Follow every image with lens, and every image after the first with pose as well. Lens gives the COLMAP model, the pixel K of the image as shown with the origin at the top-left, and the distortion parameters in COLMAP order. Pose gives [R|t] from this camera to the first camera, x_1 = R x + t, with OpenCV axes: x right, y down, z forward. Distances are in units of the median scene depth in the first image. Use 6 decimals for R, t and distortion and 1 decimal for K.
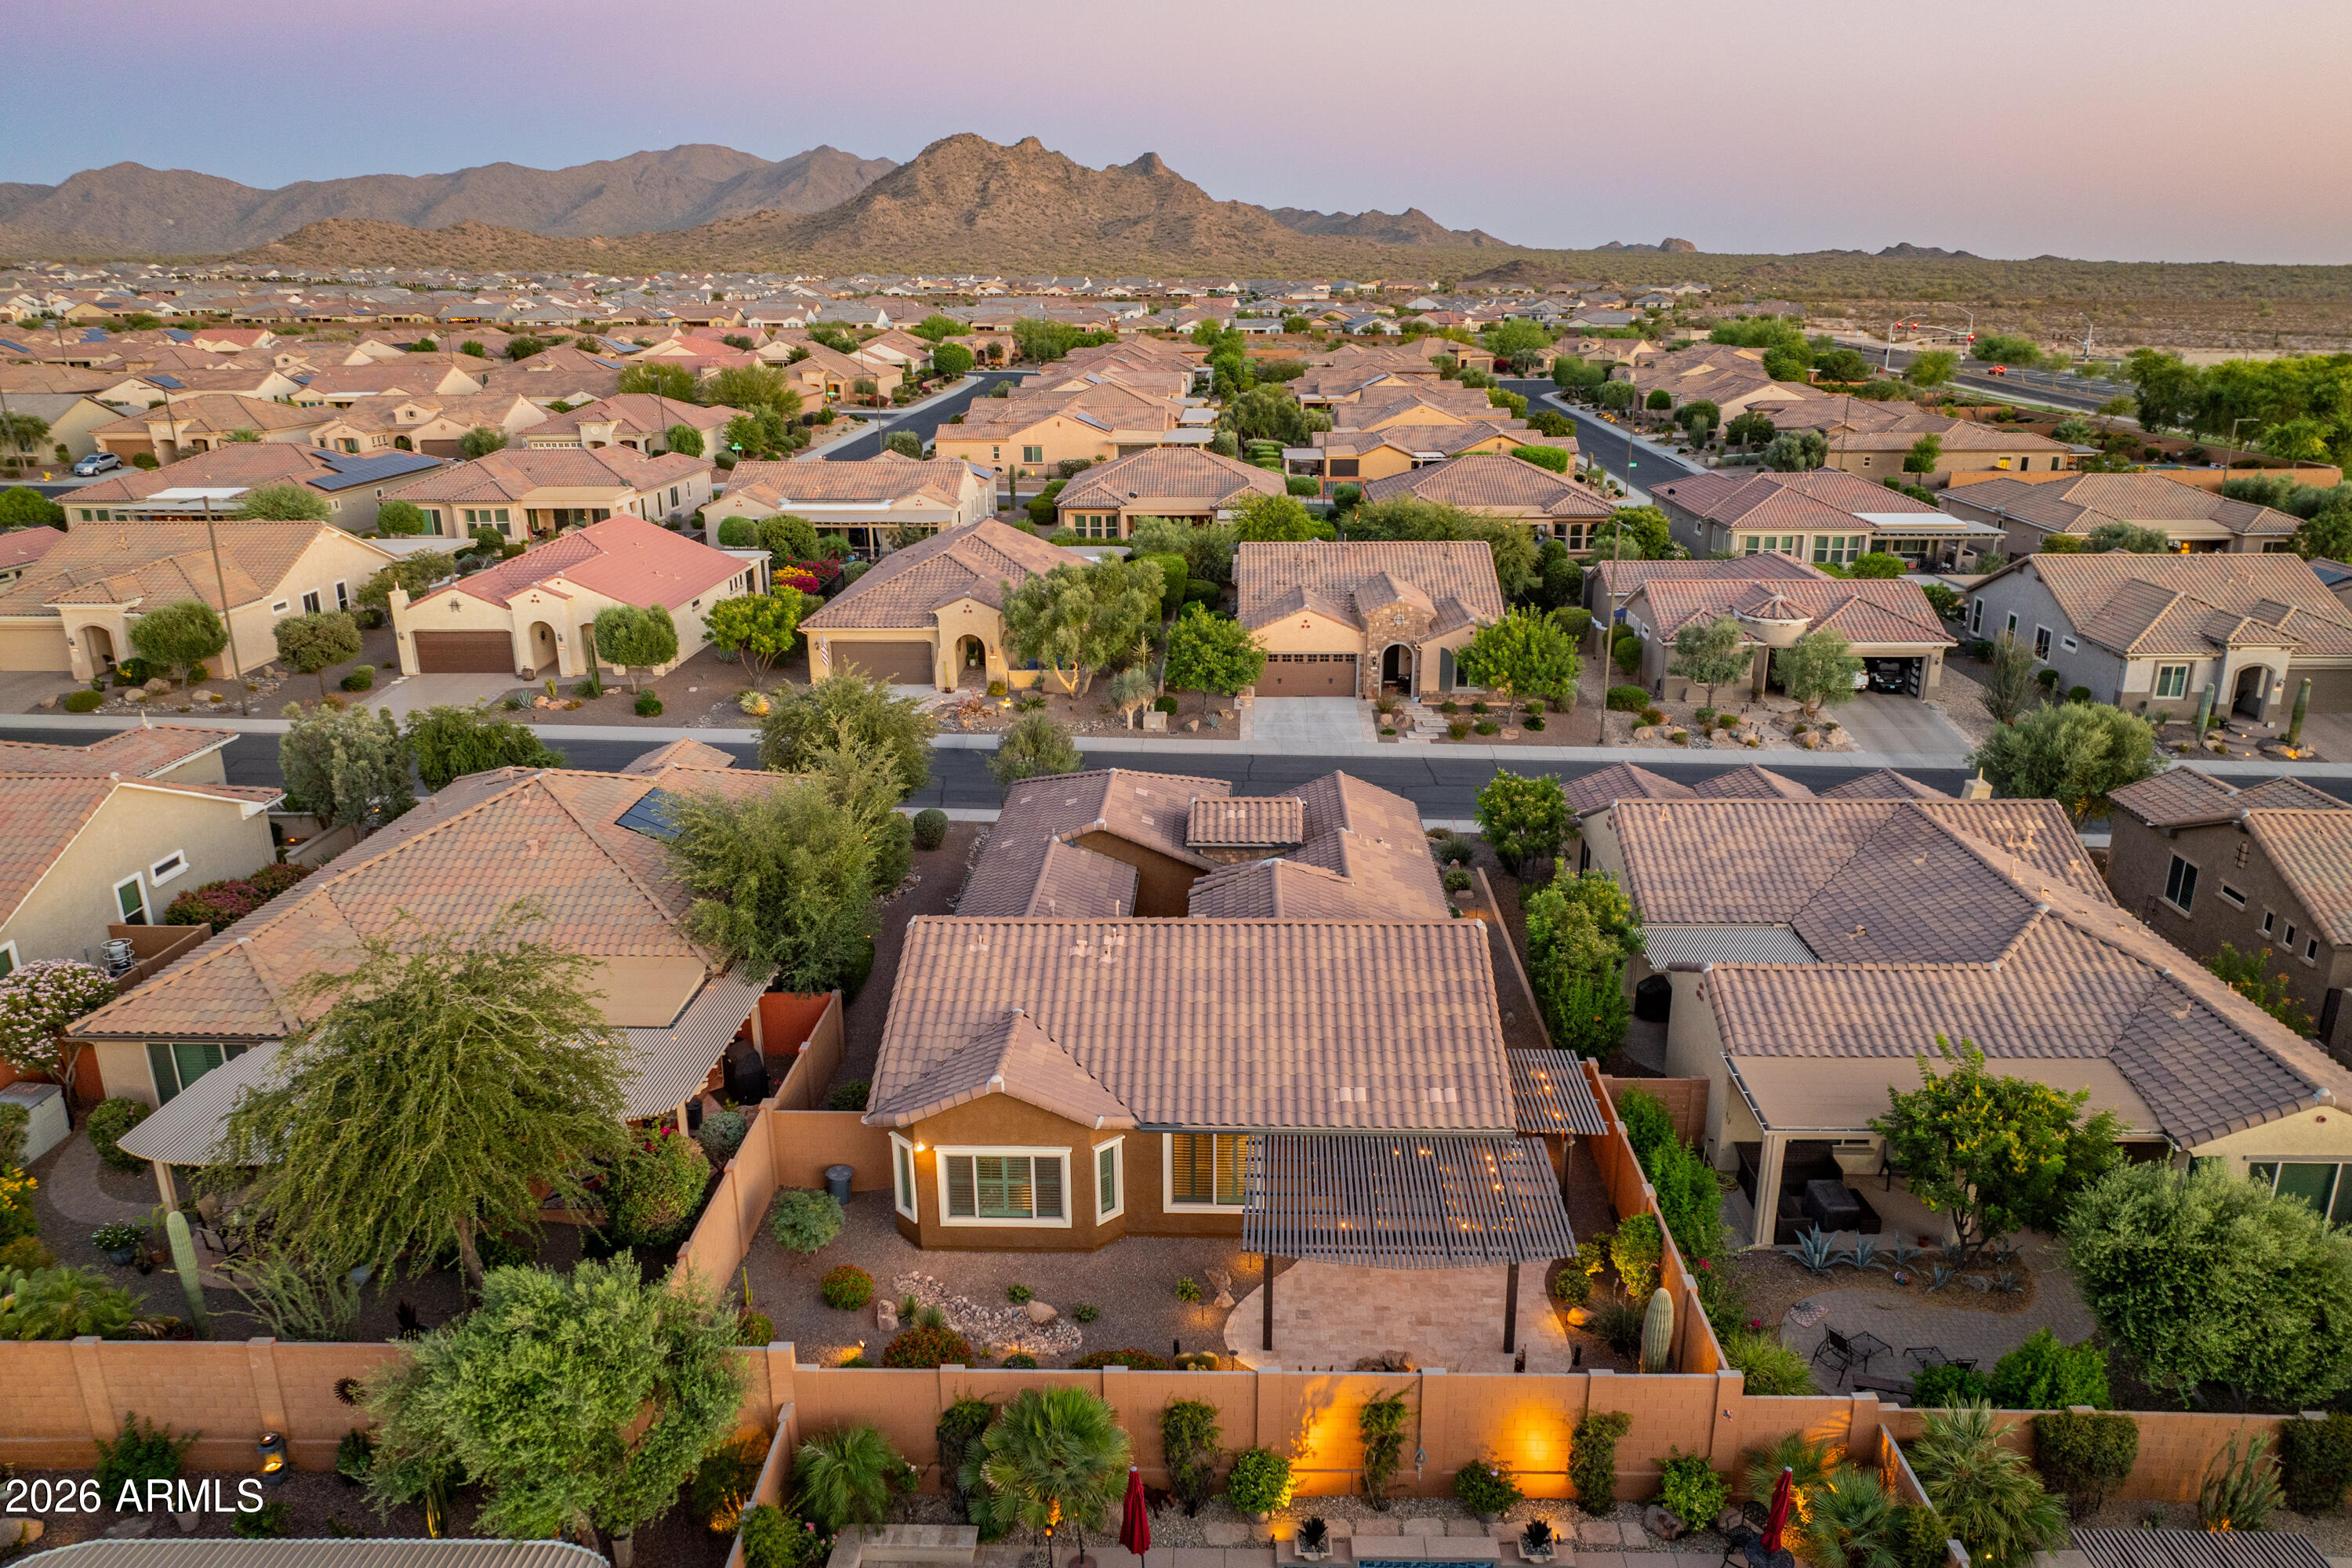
lens RADIAL K [[1646.3, 0, 1188.1], [0, 1646.3, 840.4], [0, 0, 1]] dist [-0.012842, 0.012184]
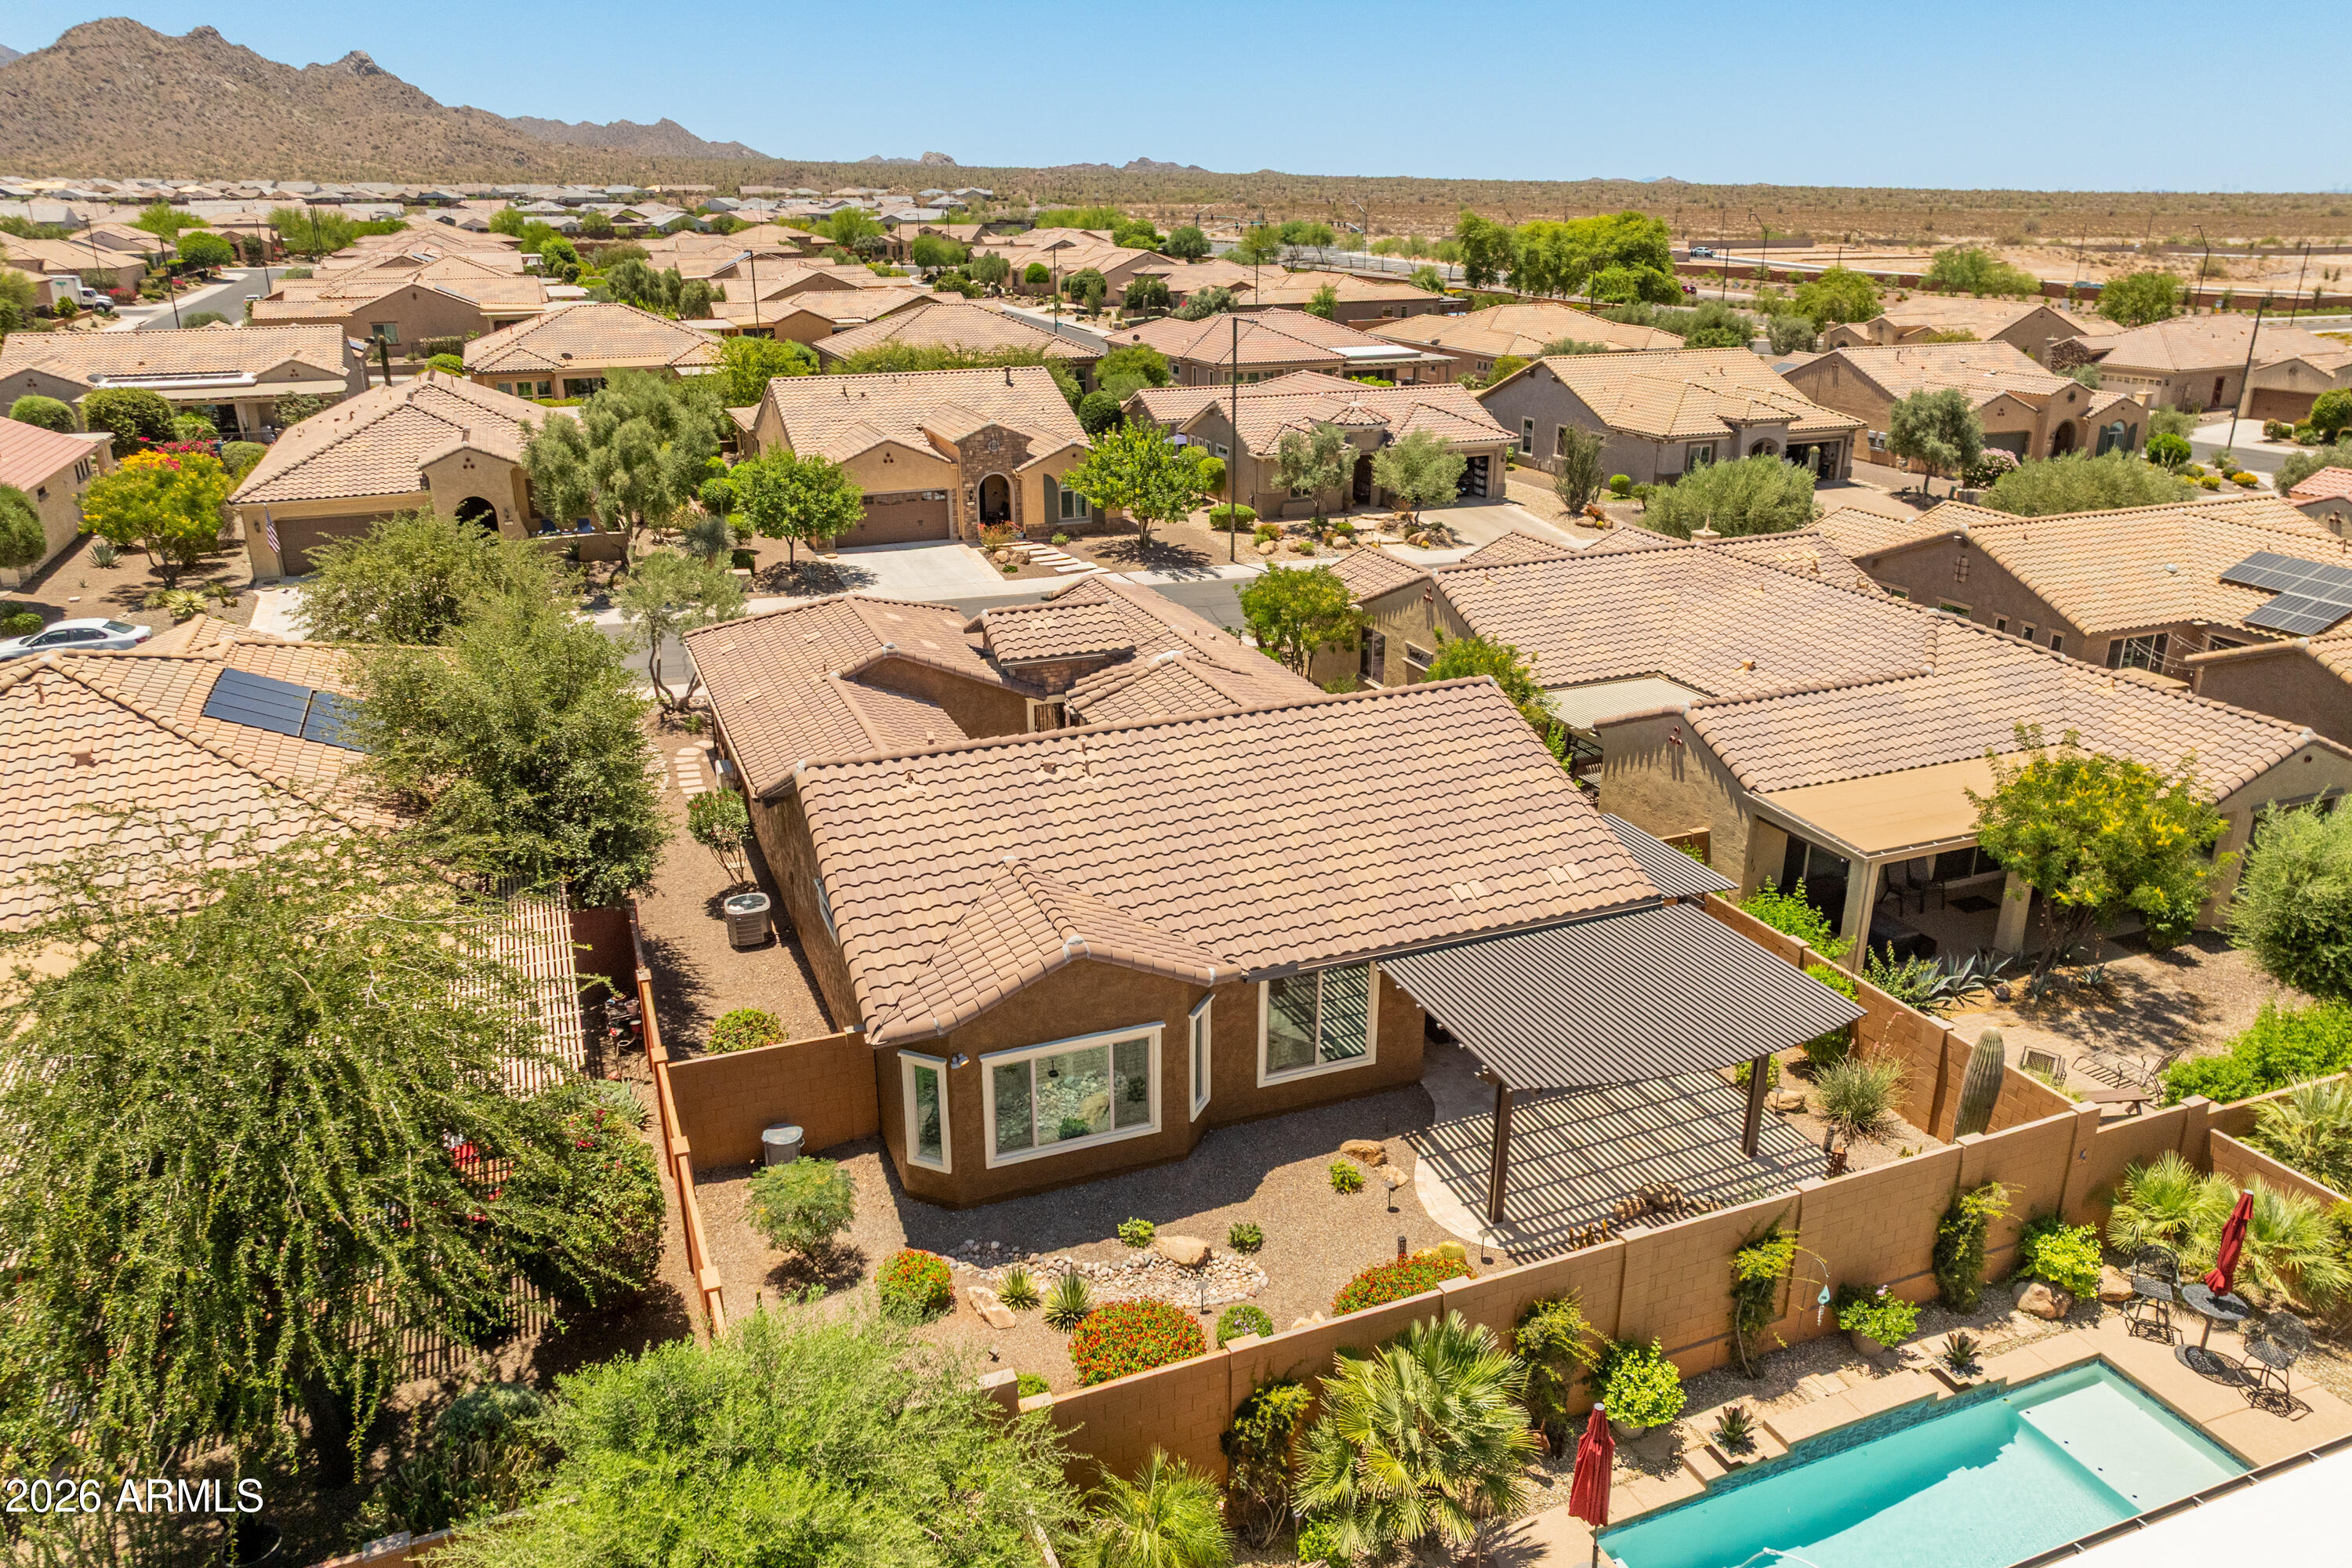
lens RADIAL K [[1646.3, 0, 1175.8], [0, 1646.3, 785.0], [0, 0, 1]] dist [-0.012842, 0.012184]
pose [[0.917217, -0.133761, 0.375261, -0.225599], [0.127723, 0.990960, 0.041043, 0.037981], [-0.377359, 0.010284, 0.926010, 0.225815]]
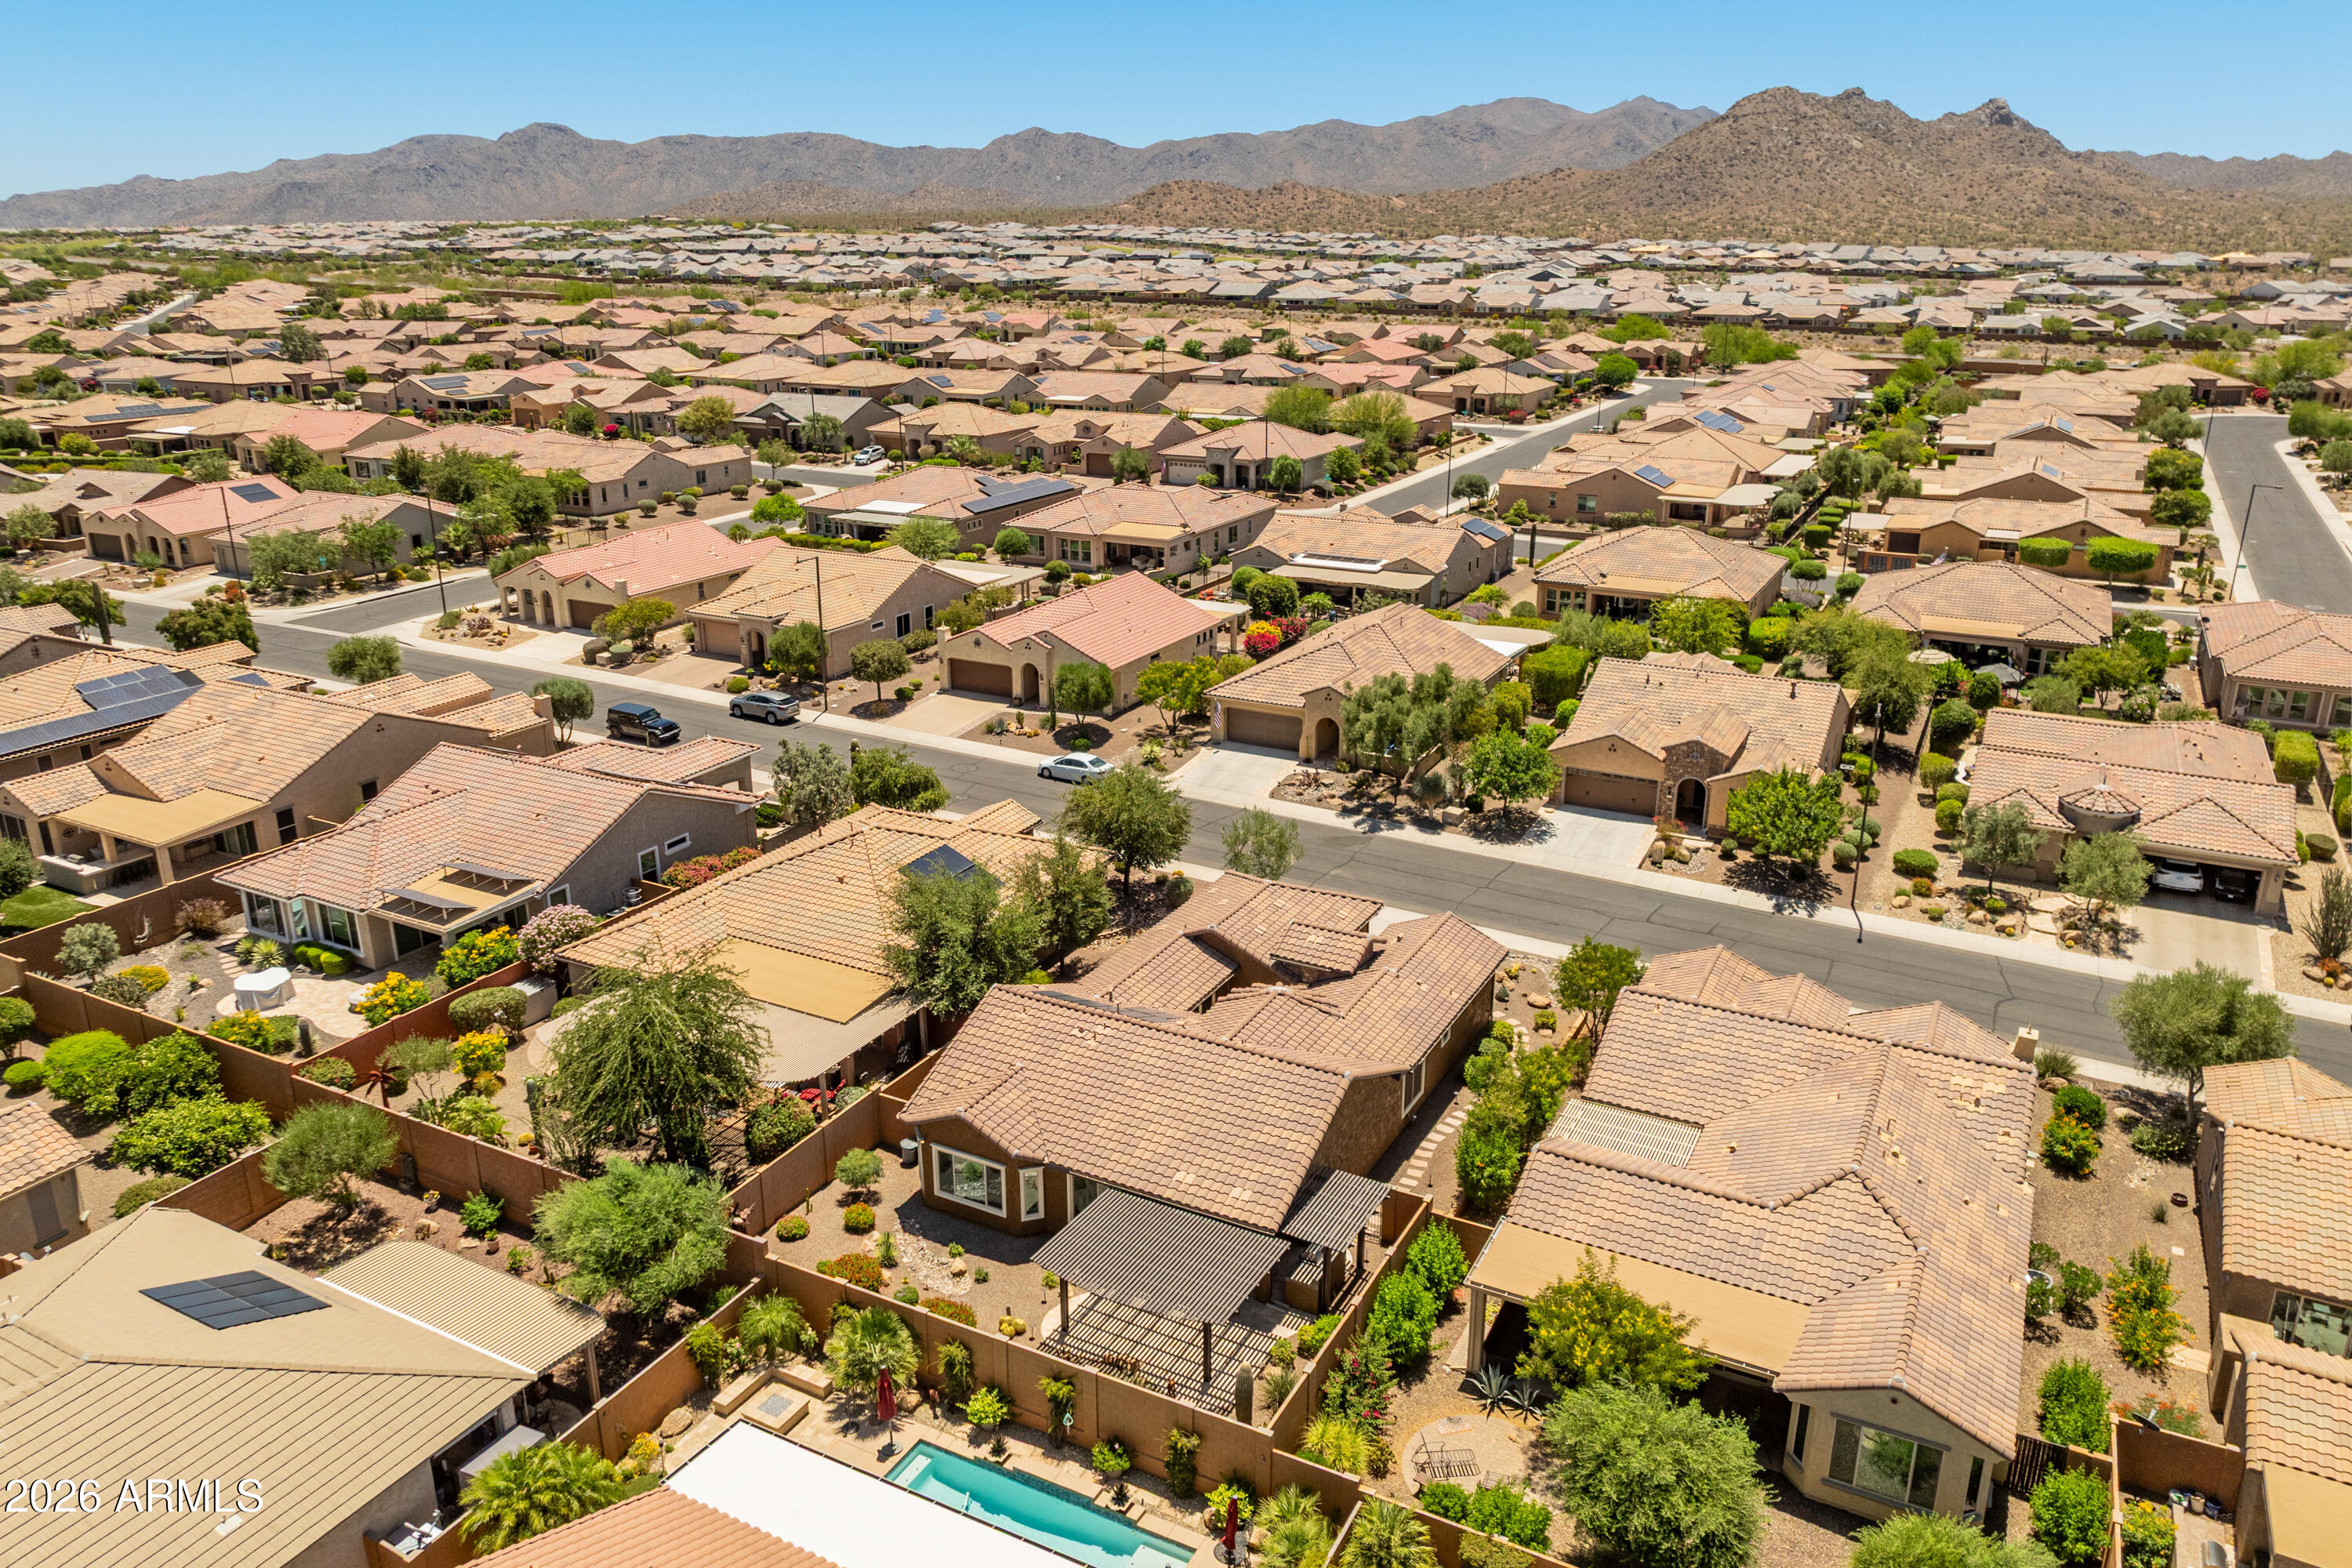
lens RADIAL K [[1646.3, 0, 1167.5], [0, 1646.3, 762.9], [0, 0, 1]] dist [-0.012842, 0.012184]
pose [[0.893398, 0.143005, -0.425898, 0.453595], [-0.149084, 0.988638, 0.019229, -0.160025], [0.423808, 0.046316, 0.904567, -0.222644]]
